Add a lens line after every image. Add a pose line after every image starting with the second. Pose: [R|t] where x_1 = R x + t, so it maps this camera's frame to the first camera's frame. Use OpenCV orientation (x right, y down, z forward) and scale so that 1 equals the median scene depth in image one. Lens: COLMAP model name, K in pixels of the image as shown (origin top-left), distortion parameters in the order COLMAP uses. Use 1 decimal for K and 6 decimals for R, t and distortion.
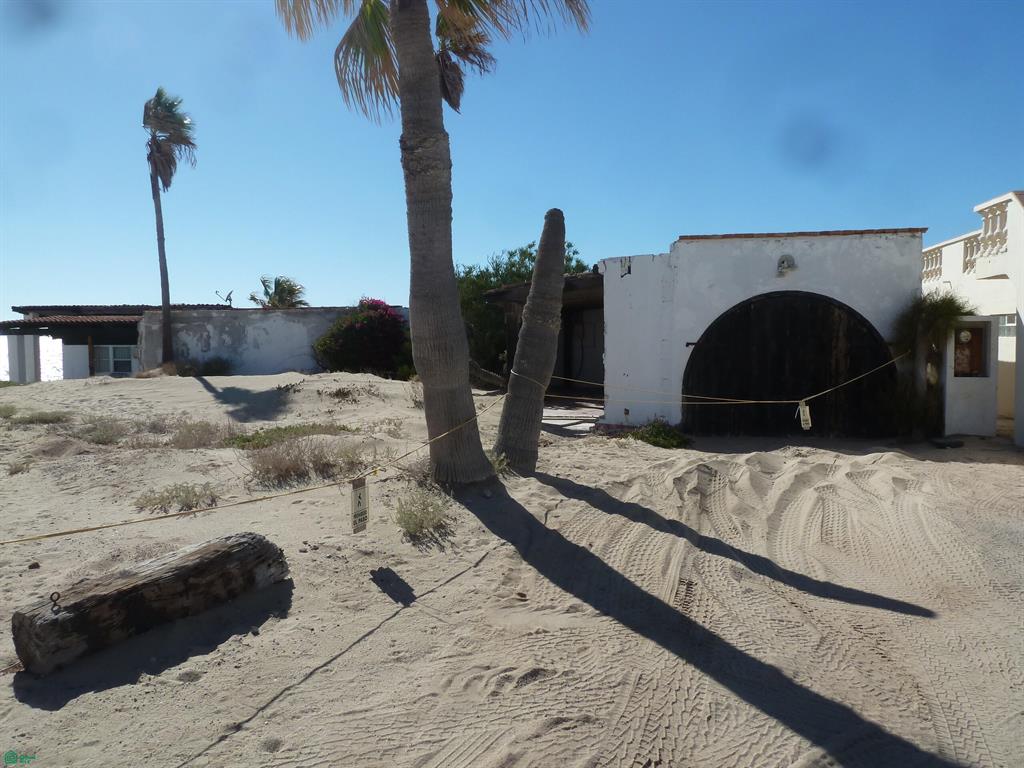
lens RADIAL K [[763.5, 0, 513.8], [0, 763.5, 377.8], [0, 0, 1]] dist [-0.025429, -0.003172]
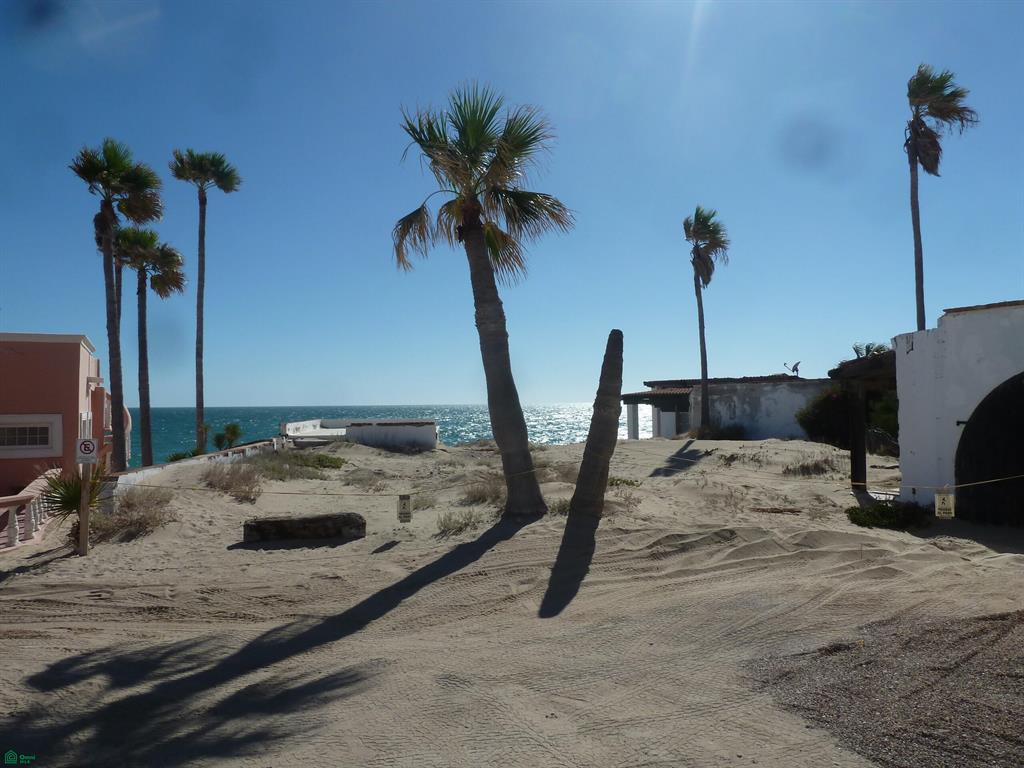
lens RADIAL K [[763.5, 0, 510.0], [0, 763.5, 385.0], [0, 0, 1]] dist [-0.025429, -0.003172]
pose [[0.625184, -0.022178, -0.780162, 0.305663], [-0.033152, 0.997939, -0.054936, -0.010601], [0.779773, 0.060209, 0.623160, -0.006714]]
